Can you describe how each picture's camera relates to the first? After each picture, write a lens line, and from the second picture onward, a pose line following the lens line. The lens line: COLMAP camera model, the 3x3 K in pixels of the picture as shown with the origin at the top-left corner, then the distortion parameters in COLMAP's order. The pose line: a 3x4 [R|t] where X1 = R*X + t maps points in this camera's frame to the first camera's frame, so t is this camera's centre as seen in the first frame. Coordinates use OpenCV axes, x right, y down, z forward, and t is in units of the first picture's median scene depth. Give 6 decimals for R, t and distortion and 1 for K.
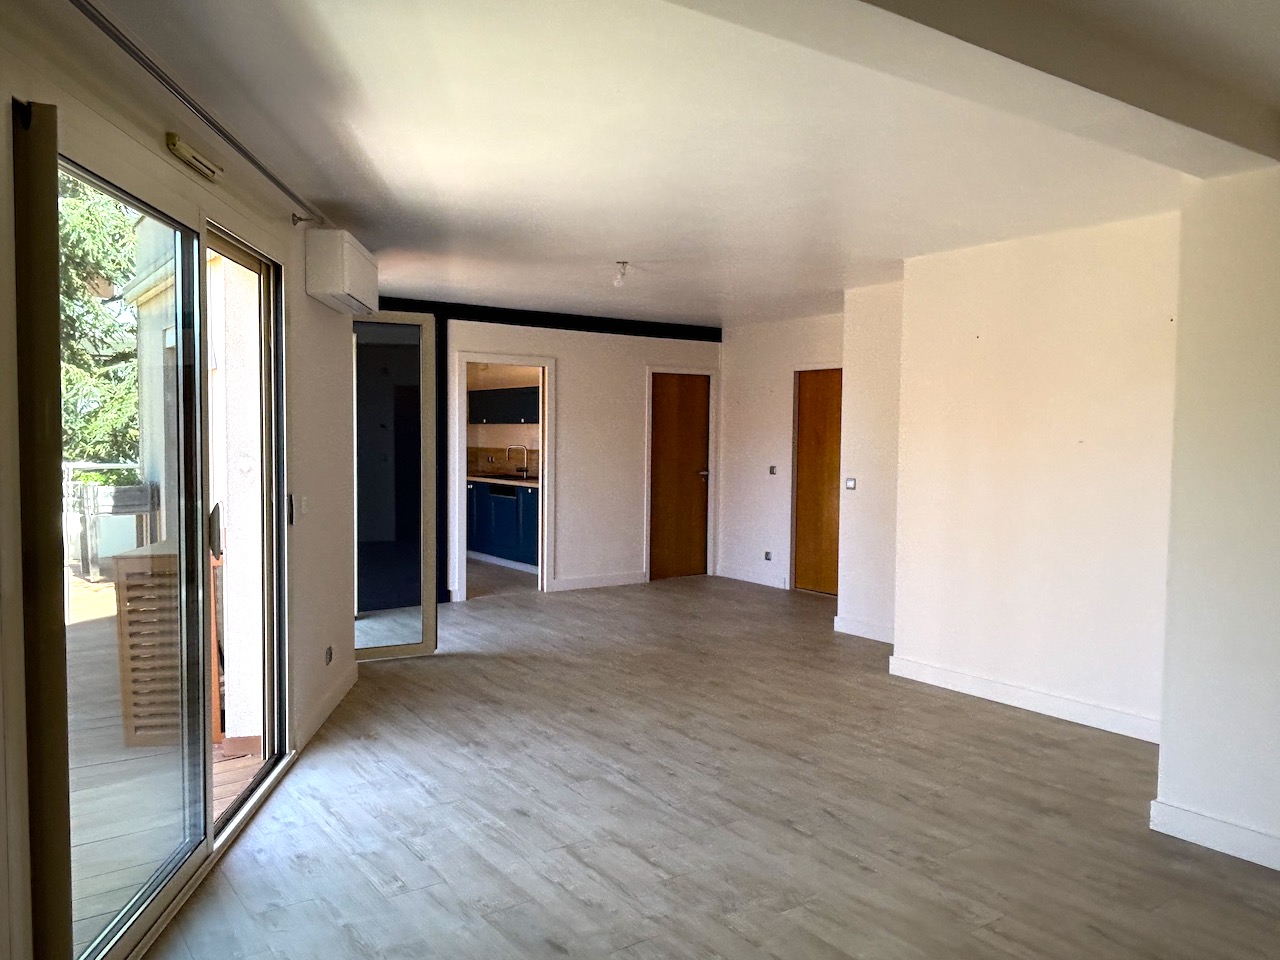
lens RADIAL K [[965.8, 0, 635.4], [0, 965.8, 472.4], [0, 0, 1]] dist [0.129192, -0.000917]
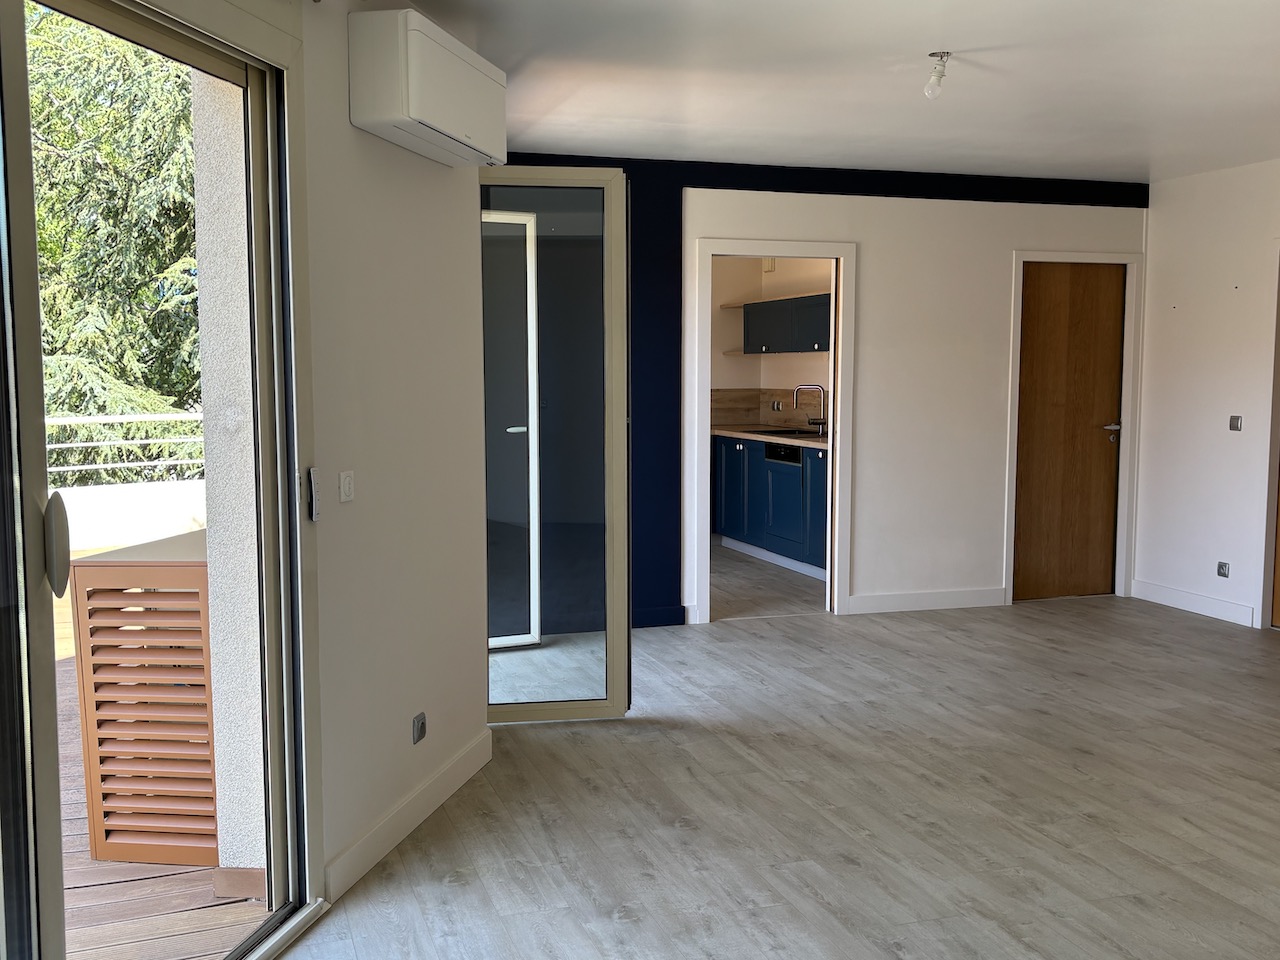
lens RADIAL K [[1308.0, 0, 642.2], [0, 1308.0, 488.9], [0, 0, 1]] dist [0.053668, 0.000000]
pose [[0.958082, 0.017702, -0.285947, 0.035538], [-0.002979, 0.998651, 0.051842, -0.004034], [0.286479, -0.048817, 0.956842, 0.172311]]
